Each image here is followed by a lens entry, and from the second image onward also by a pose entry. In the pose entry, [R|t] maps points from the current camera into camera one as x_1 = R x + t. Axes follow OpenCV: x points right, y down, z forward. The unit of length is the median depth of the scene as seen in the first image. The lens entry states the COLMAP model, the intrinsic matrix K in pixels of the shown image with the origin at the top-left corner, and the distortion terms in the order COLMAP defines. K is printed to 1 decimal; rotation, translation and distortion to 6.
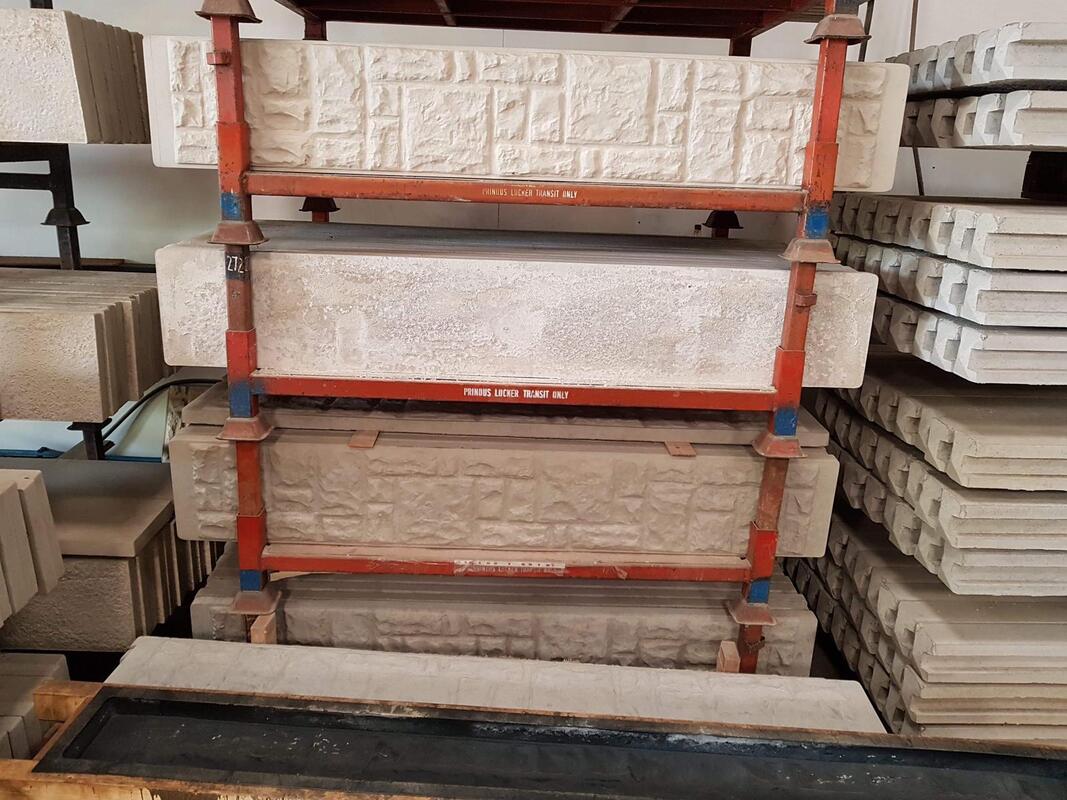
lens RADIAL K [[829.3, 0, 533.5], [0, 829.3, 400.0], [0, 0, 1]] dist [-0.007862, -0.005420]
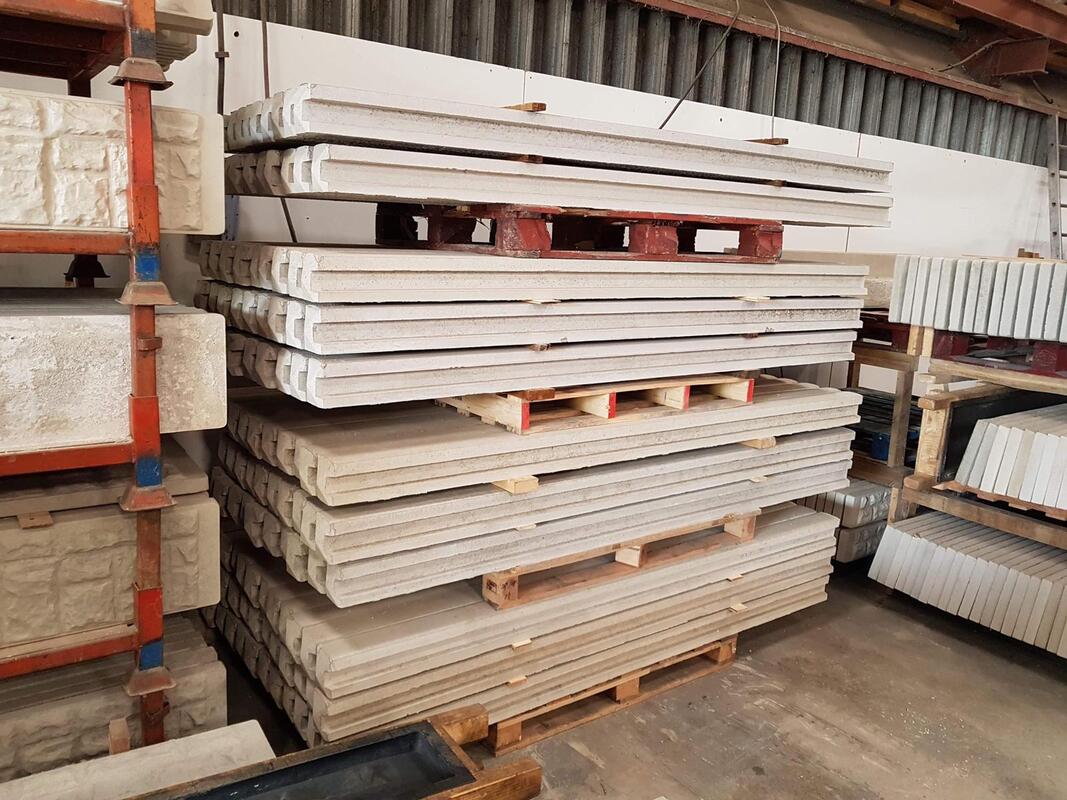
lens RADIAL K [[823.1, 0, 533.5], [0, 823.1, 400.0], [0, 0, 1]] dist [-0.003165, -0.009645]
pose [[0.830414, -0.103617, 0.547427, 0.159771], [0.141490, 0.989562, -0.027327, 0.032907], [-0.538882, 0.100148, 0.836407, -0.041538]]
